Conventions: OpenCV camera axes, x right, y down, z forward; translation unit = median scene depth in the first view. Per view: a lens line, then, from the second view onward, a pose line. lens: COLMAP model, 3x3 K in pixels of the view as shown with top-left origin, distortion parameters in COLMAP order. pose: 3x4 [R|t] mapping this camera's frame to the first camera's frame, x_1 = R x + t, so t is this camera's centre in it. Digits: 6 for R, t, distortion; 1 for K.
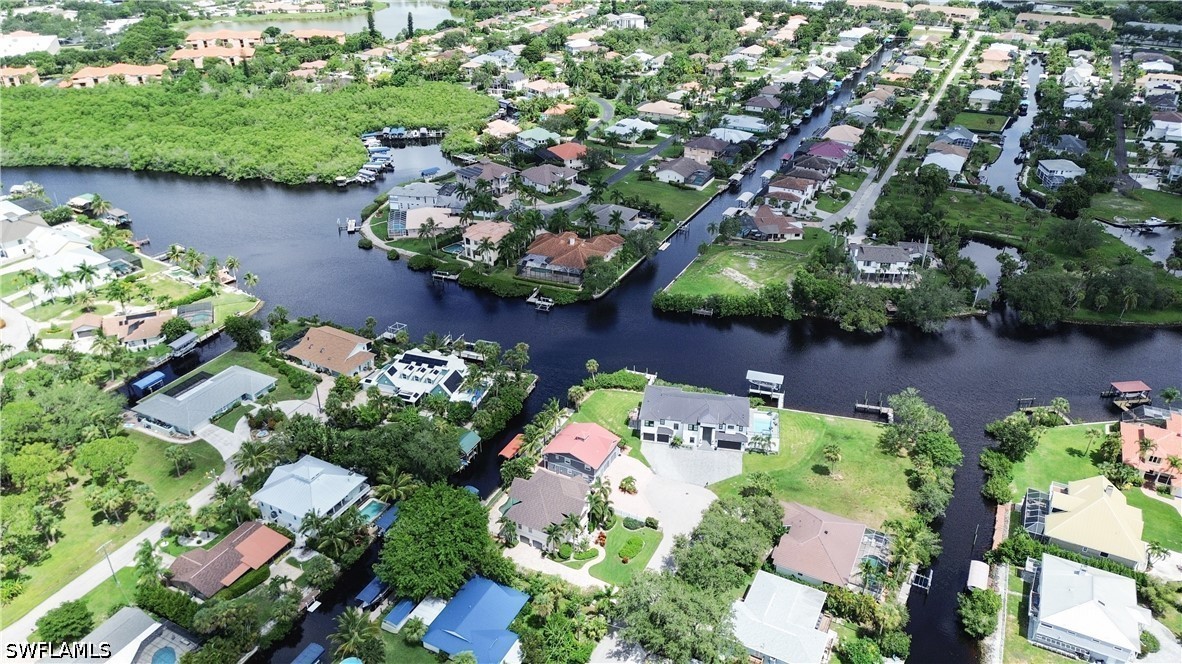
lens RADIAL K [[837.9, 0, 590.2], [0, 837.9, 328.0], [0, 0, 1]] dist [0.083204, -0.089634]
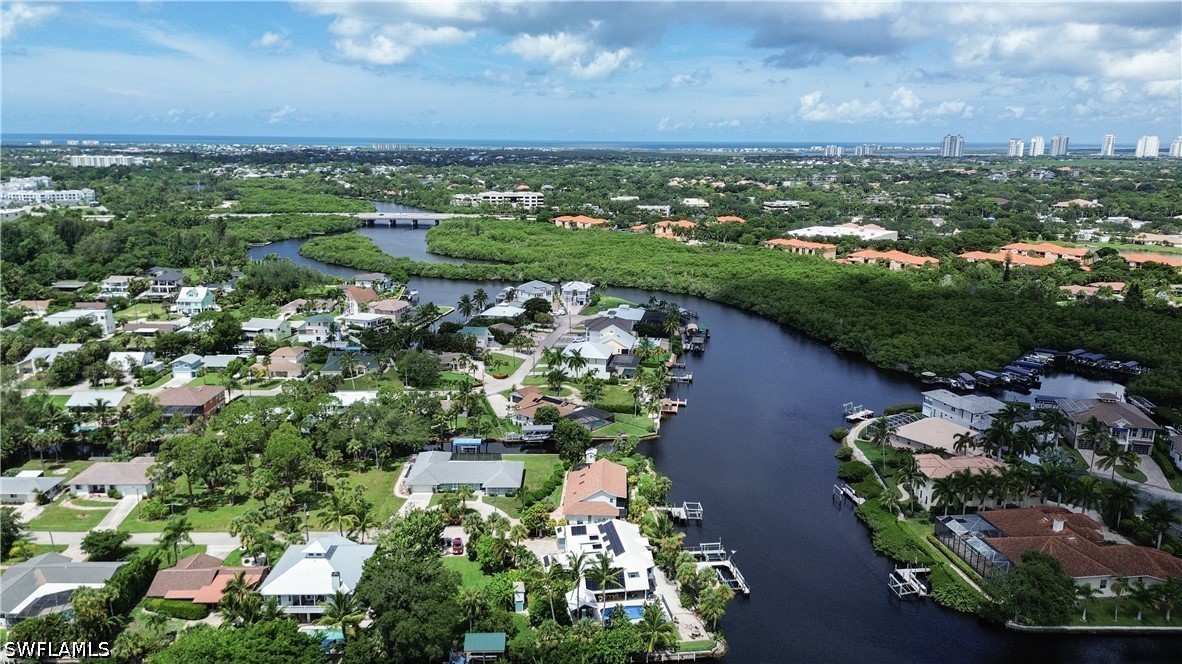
lens RADIAL K [[837.9, 0, 590.2], [0, 837.9, 328.0], [0, 0, 1]] dist [0.083204, -0.089634]
pose [[0.479965, 0.202331, -0.853637, 0.241438], [-0.429871, 0.902462, -0.027795, -0.061815], [0.764751, 0.380294, 0.520127, 0.351796]]
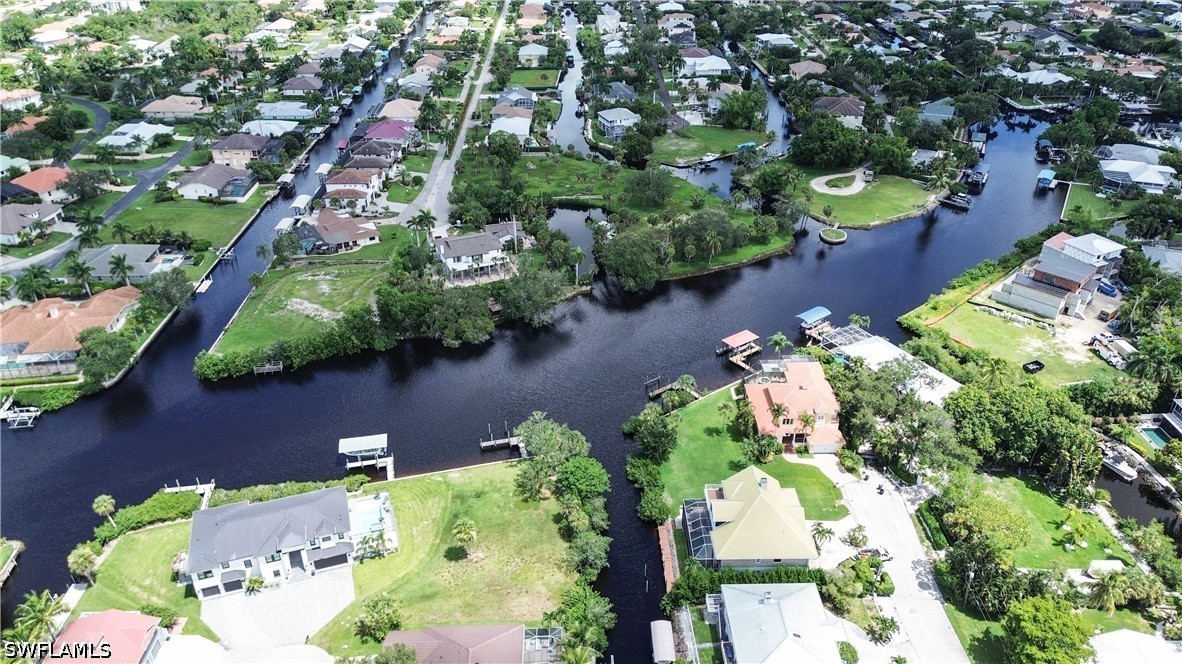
lens RADIAL K [[837.9, 0, 590.2], [0, 837.9, 328.0], [0, 0, 1]] dist [0.083204, -0.089634]
pose [[0.879170, -0.243377, 0.409667, 0.065158], [0.231269, 0.969618, 0.079717, -0.037289], [-0.416622, 0.024659, 0.908745, 0.137193]]
